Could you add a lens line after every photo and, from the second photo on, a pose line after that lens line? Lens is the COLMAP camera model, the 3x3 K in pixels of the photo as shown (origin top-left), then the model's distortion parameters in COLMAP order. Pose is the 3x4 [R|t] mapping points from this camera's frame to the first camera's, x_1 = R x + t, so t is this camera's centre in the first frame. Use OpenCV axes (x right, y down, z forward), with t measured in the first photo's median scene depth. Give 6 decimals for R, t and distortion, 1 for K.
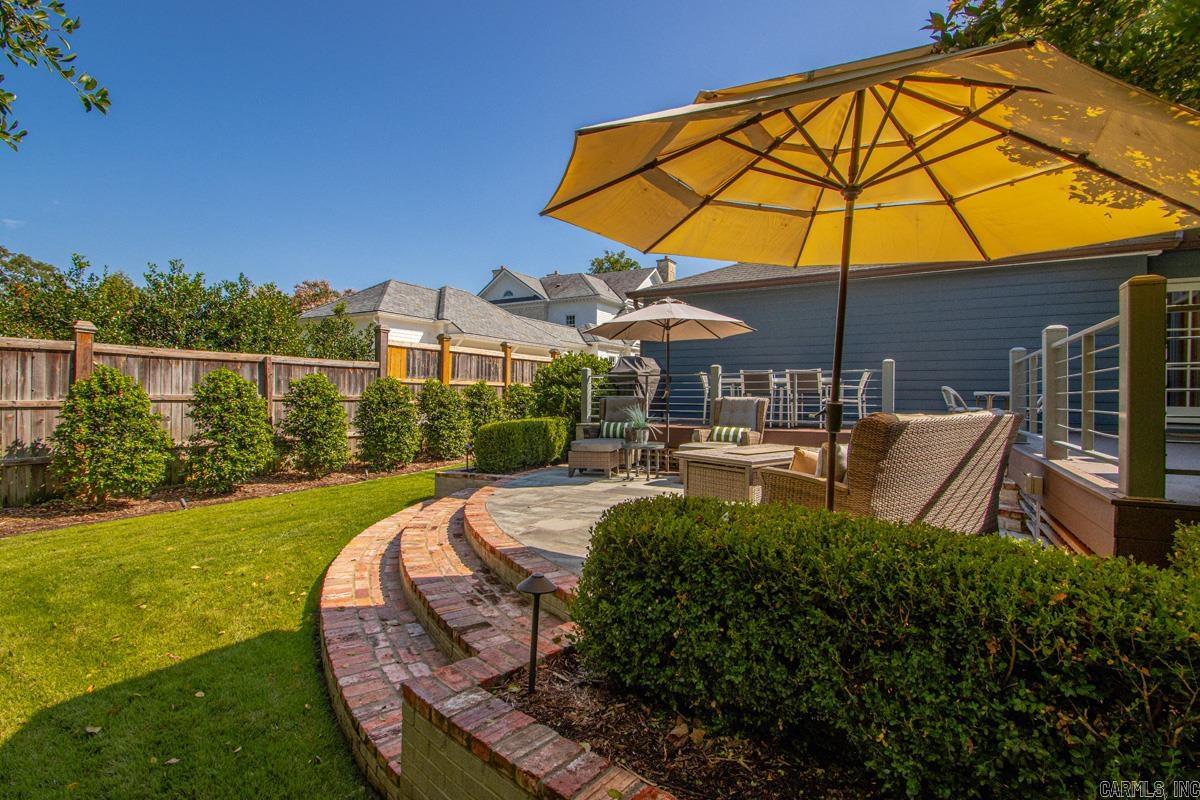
lens RADIAL K [[571.4, 0, 598.8], [0, 571.4, 399.7], [0, 0, 1]] dist [0.008428, -0.010441]
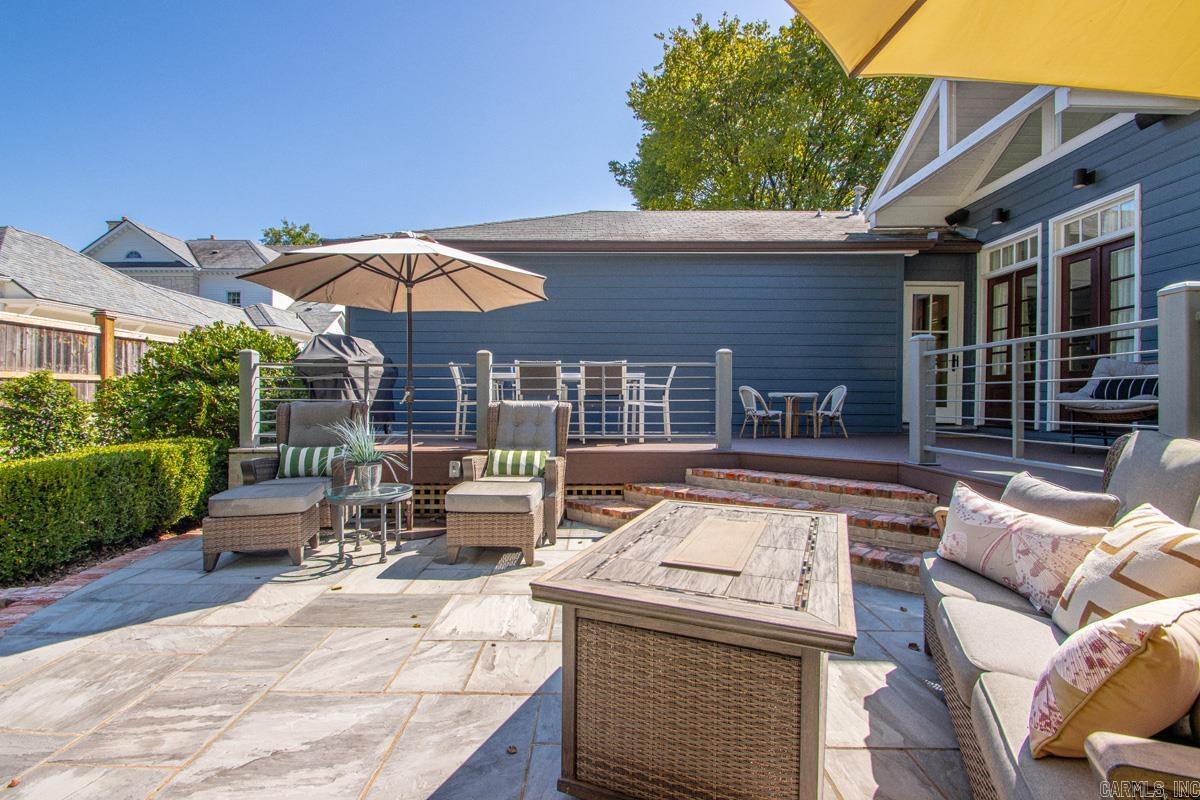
lens RADIAL K [[571.4, 0, 590.8], [0, 571.4, 404.3], [0, 0, 1]] dist [0.008428, -0.010441]
pose [[0.876504, -0.009554, 0.481299, 0.001129], [0.003895, 0.999911, 0.012756, -0.007666], [-0.481379, -0.009306, 0.876463, 0.345728]]
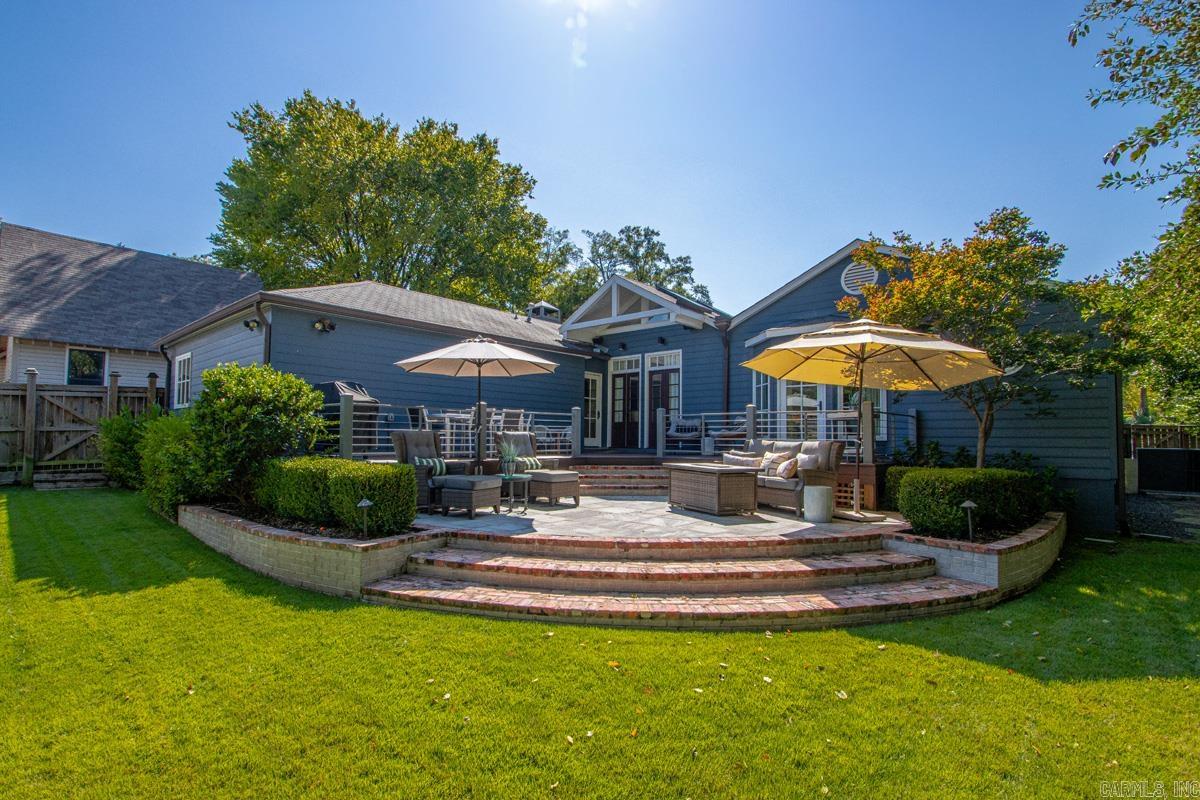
lens RADIAL K [[571.4, 0, 601.1], [0, 571.4, 408.3], [0, 0, 1]] dist [0.008428, -0.010441]
pose [[0.190768, 0.046973, 0.980511, -0.731139], [-0.006423, 0.998893, -0.046604, 0.000429], [-0.981614, 0.002593, 0.190858, 0.513731]]
